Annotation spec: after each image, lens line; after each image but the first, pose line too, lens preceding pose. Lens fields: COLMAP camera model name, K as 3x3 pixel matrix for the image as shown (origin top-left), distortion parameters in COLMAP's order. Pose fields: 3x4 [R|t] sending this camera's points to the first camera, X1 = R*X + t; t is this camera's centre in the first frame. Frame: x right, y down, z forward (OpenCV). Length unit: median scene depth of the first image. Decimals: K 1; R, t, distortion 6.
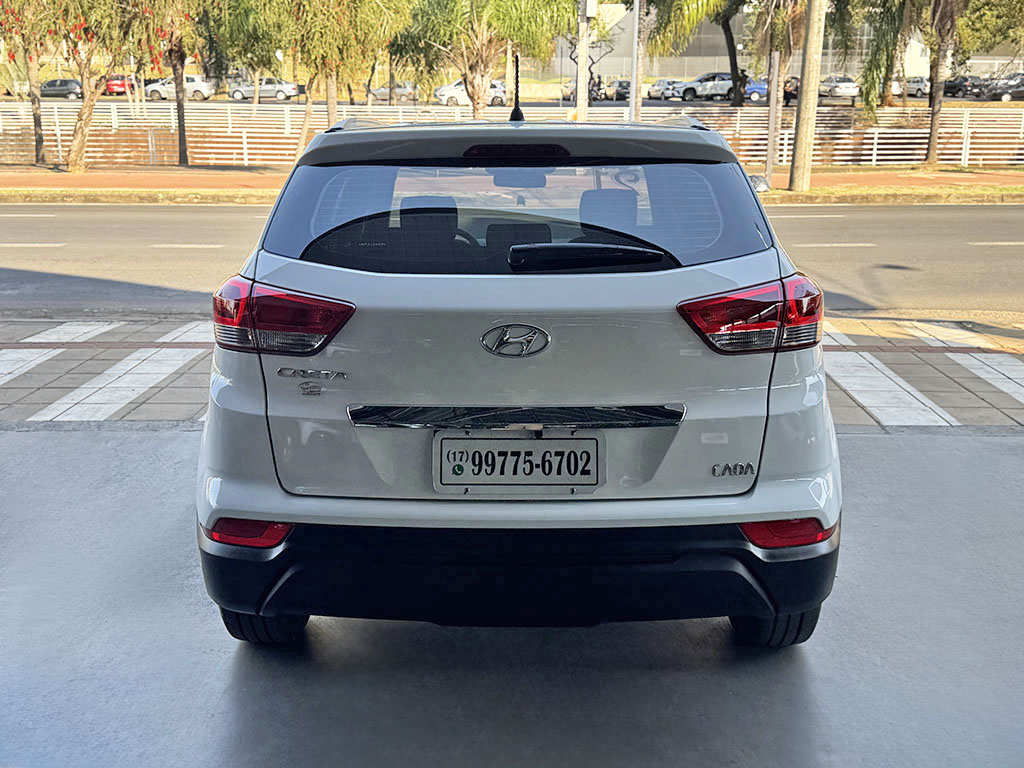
lens RADIAL K [[1091.8, 0, 512.8], [0, 1091.8, 430.9], [0, 0, 1]] dist [0.141562, -0.285748]
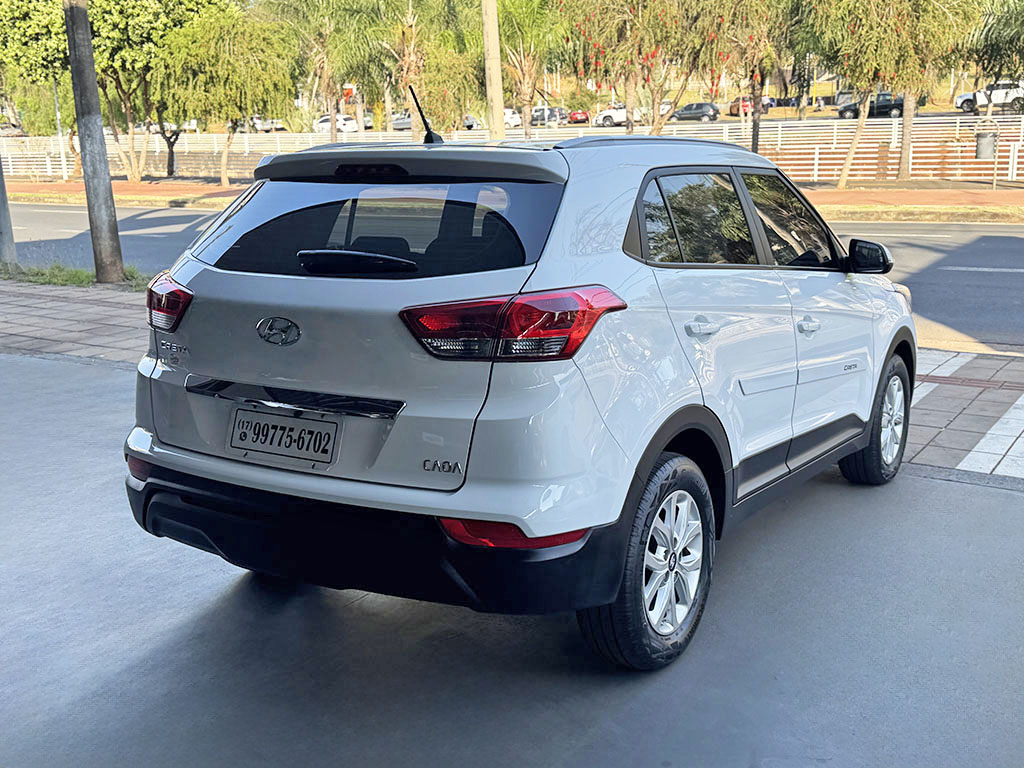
lens RADIAL K [[1091.8, 0, 512.8], [0, 1091.8, 430.9], [0, 0, 1]] dist [0.141562, -0.285748]
pose [[0.852417, 0.113582, -0.510377, 0.769363], [-0.120599, 0.992511, 0.019457, -0.027397], [0.508764, 0.044966, 0.859731, 0.110331]]
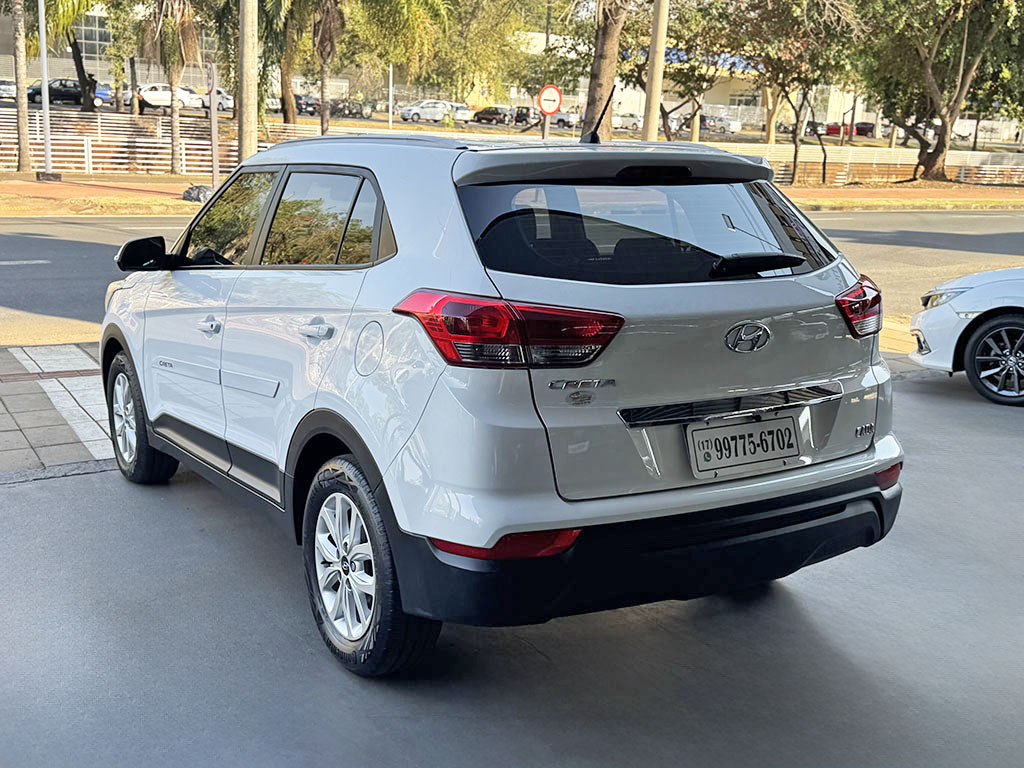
lens RADIAL K [[1091.8, 0, 512.8], [0, 1091.8, 430.9], [0, 0, 1]] dist [0.141562, -0.285748]
pose [[0.842287, -0.107853, 0.528129, -0.766054], [0.112391, 0.993383, 0.023620, -0.037560], [-0.527182, 0.039462, 0.848835, 0.141165]]
